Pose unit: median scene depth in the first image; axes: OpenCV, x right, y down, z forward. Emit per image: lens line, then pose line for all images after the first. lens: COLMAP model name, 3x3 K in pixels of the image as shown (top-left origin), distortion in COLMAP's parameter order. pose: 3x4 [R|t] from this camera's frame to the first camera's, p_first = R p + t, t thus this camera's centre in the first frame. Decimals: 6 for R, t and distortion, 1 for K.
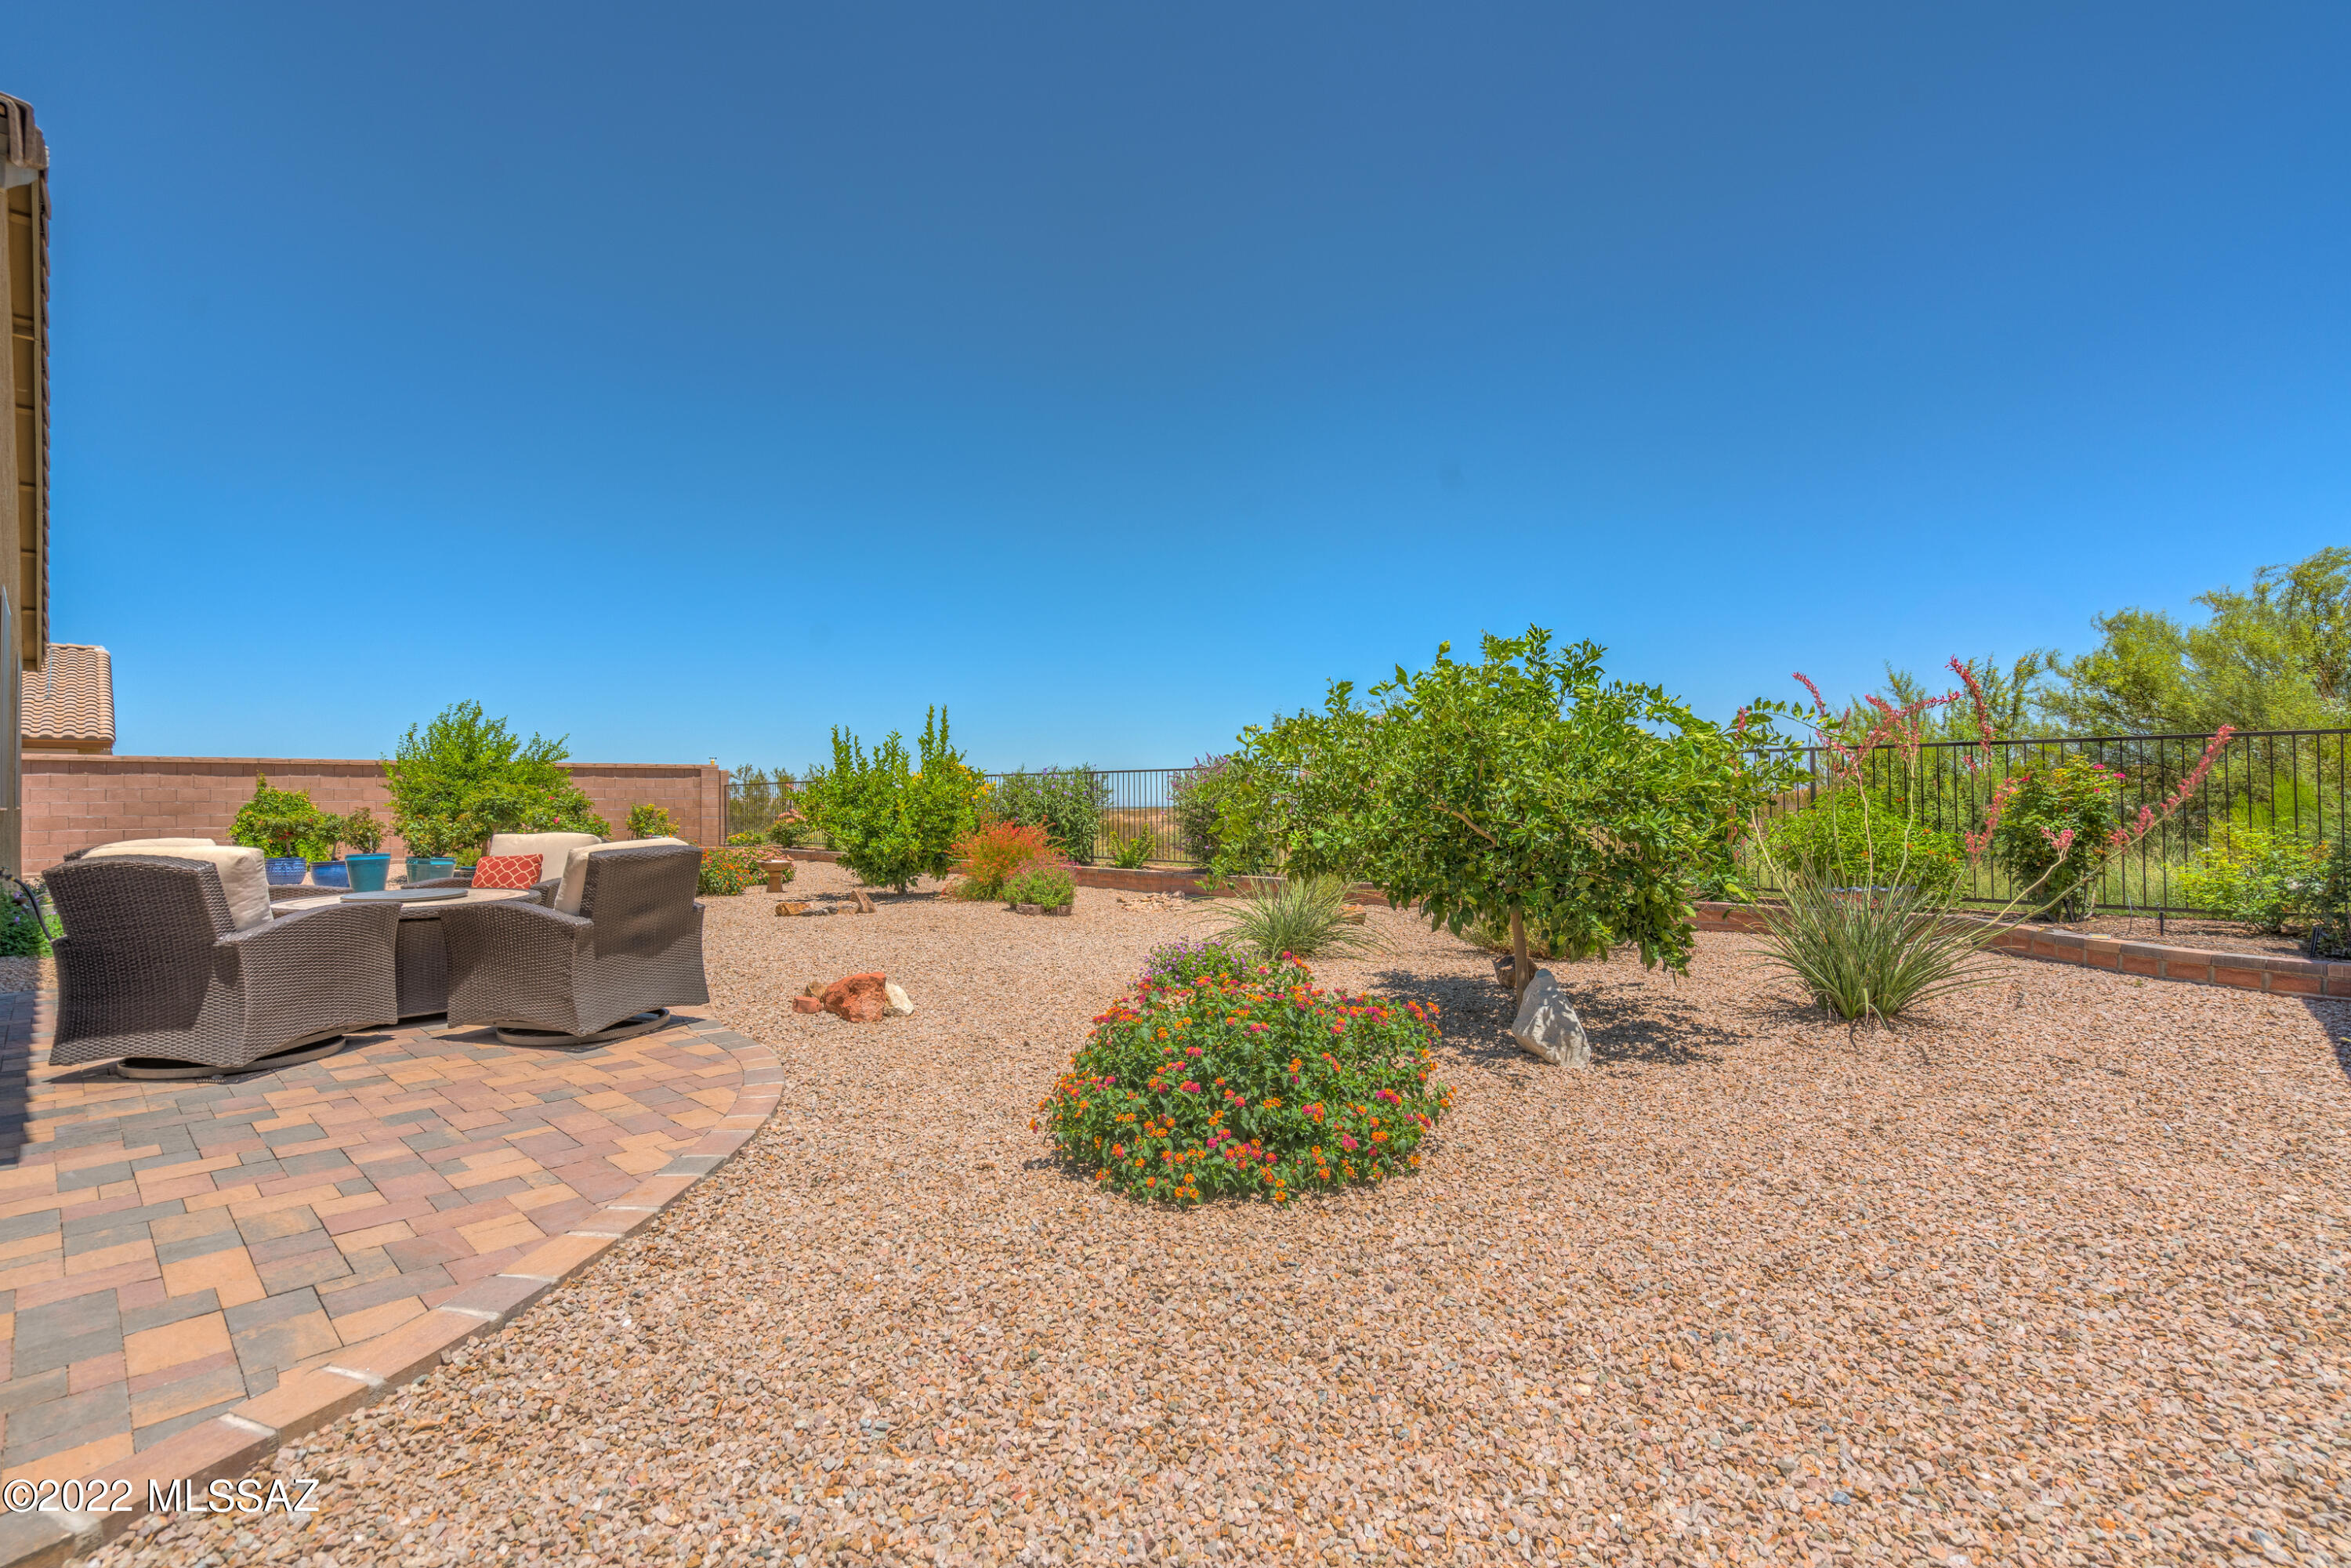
lens RADIAL K [[1056.0, 0, 1171.9], [0, 1056.0, 788.4], [0, 0, 1]] dist [-0.002654, -0.000126]
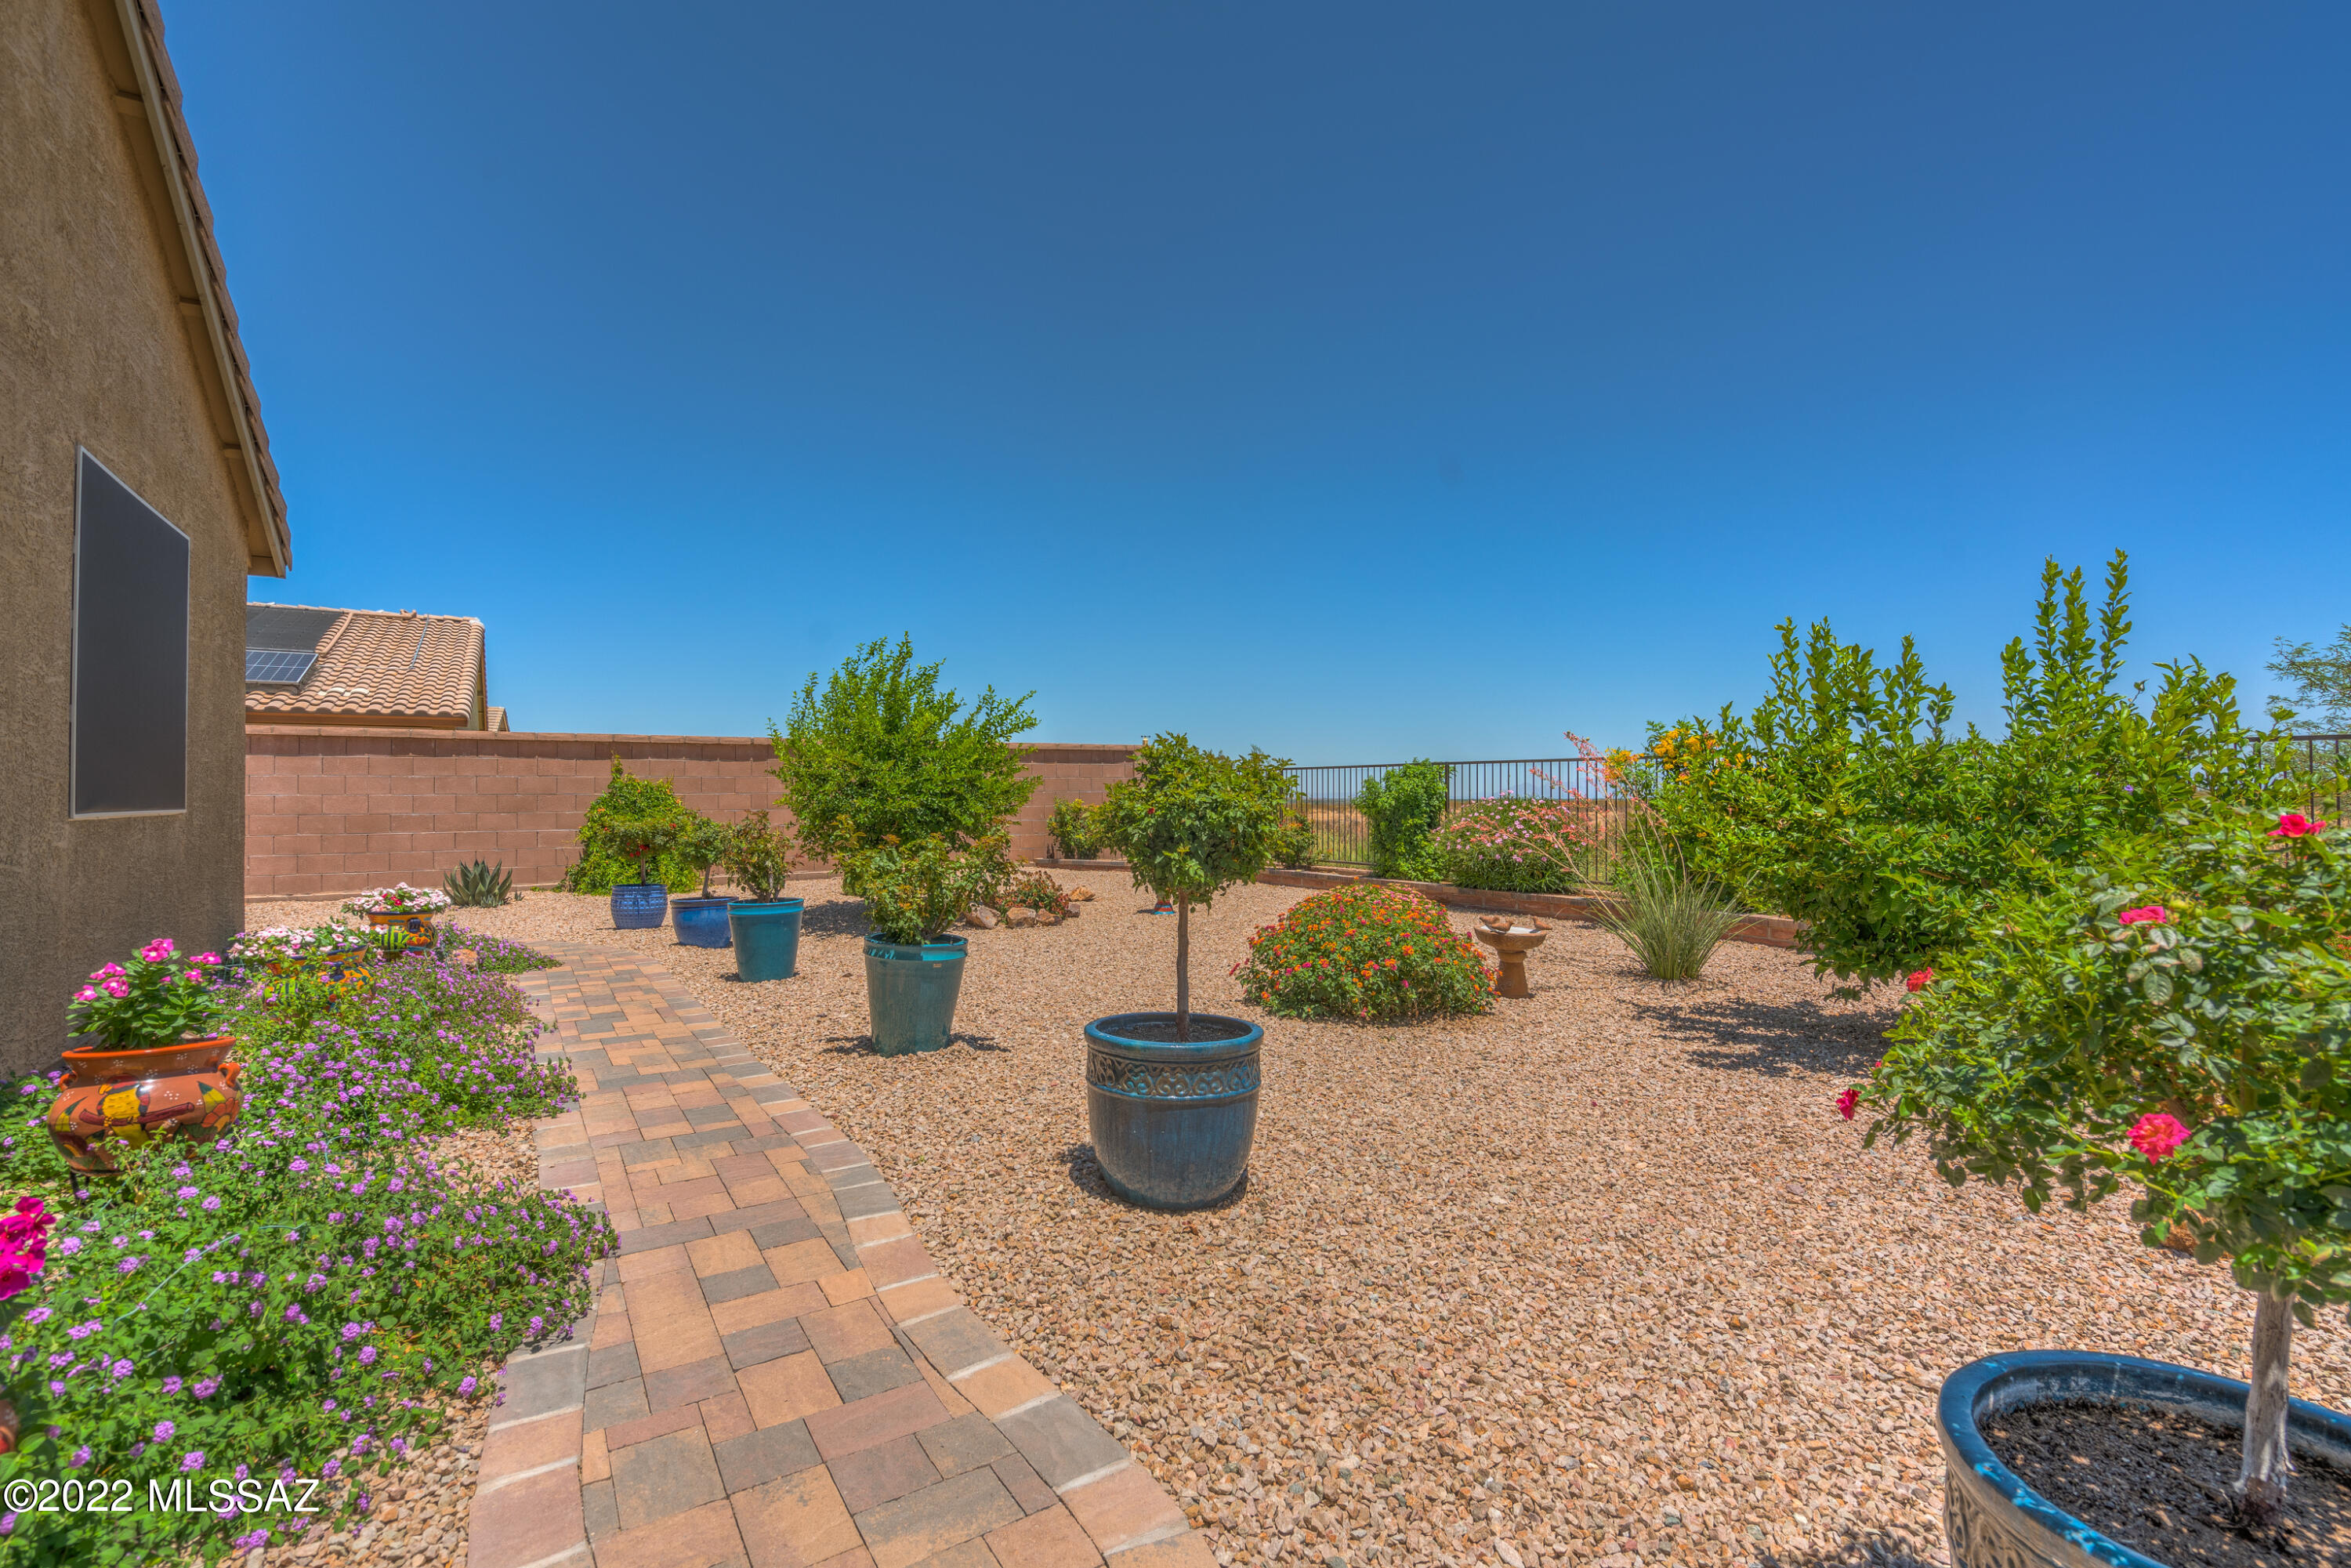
lens RADIAL K [[1056.0, 0, 1171.9], [0, 1056.0, 788.4], [0, 0, 1]] dist [-0.002654, -0.000126]
pose [[0.969353, 0.004003, -0.245641, -0.447940], [-0.002096, 0.999966, 0.008023, 0.002442], [0.245664, -0.007262, 0.969328, 0.554650]]
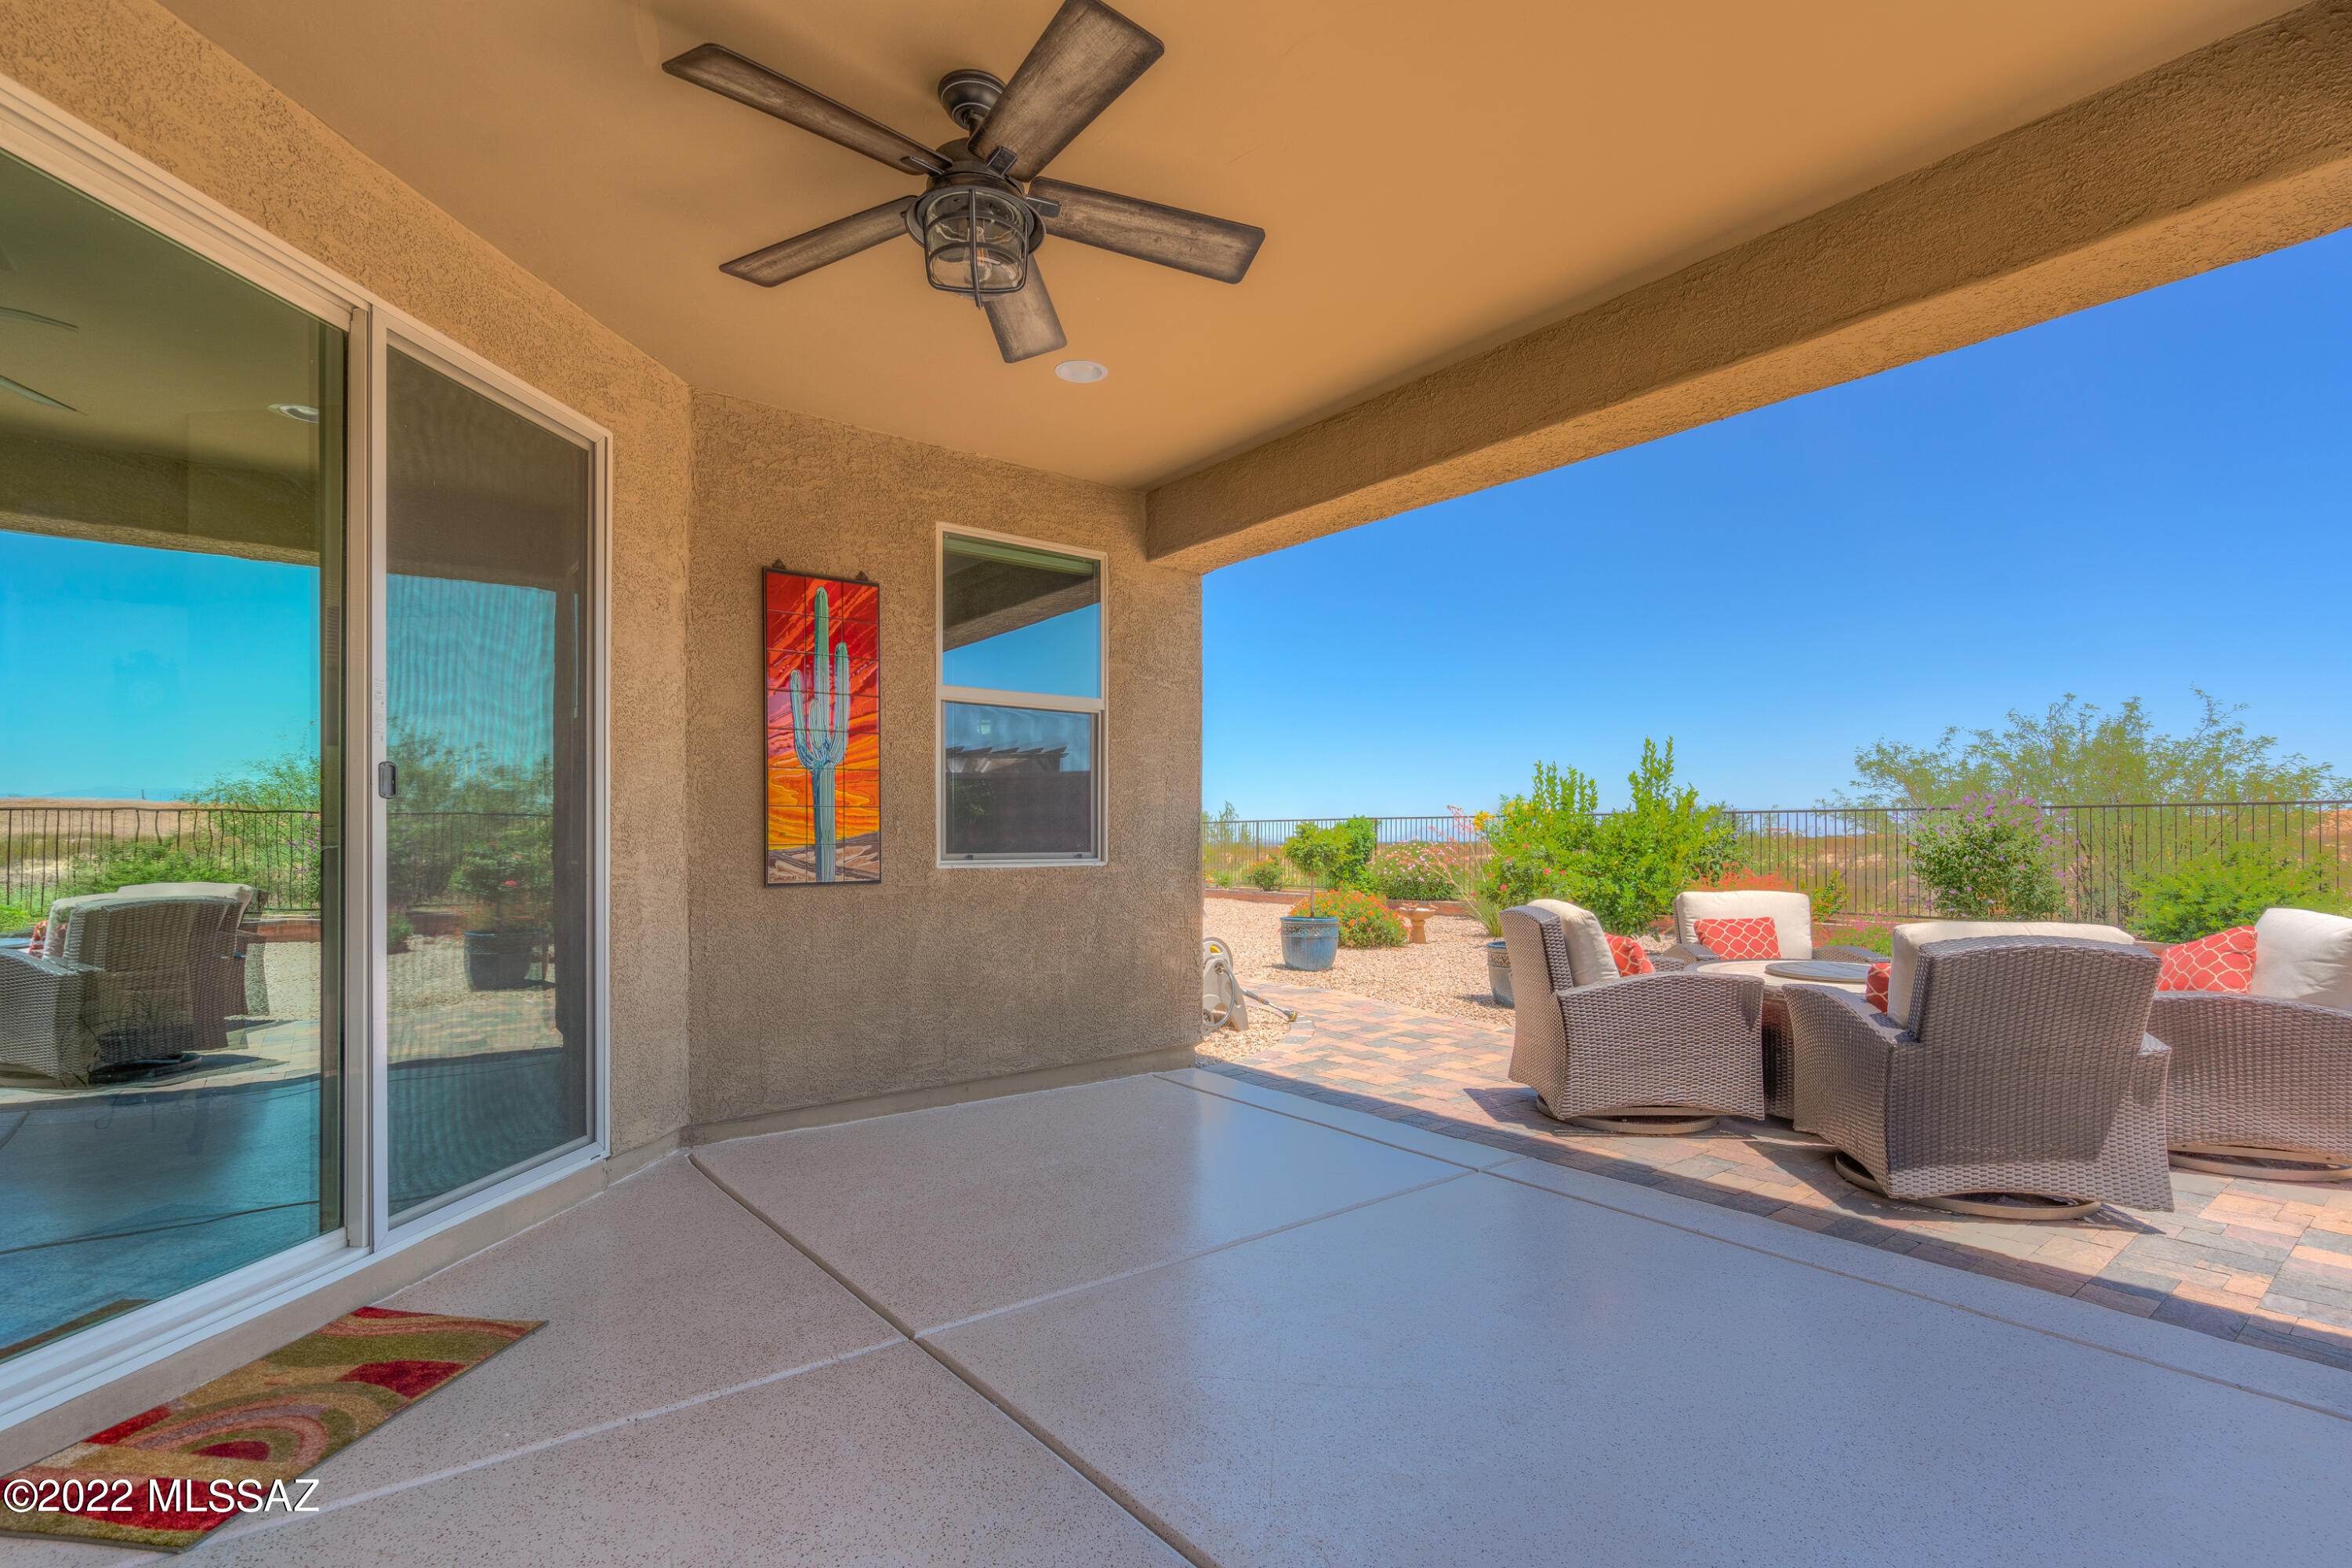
lens RADIAL K [[1084.8, 0, 1178.9], [0, 1084.8, 831.3], [0, 0, 1]] dist [-0.001608, -0.000100]
pose [[0.988227, 0.002905, -0.152965, -0.480791], [-0.001781, 0.999970, 0.007485, -0.006486], [0.152983, -0.007125, 0.988203, 0.034135]]
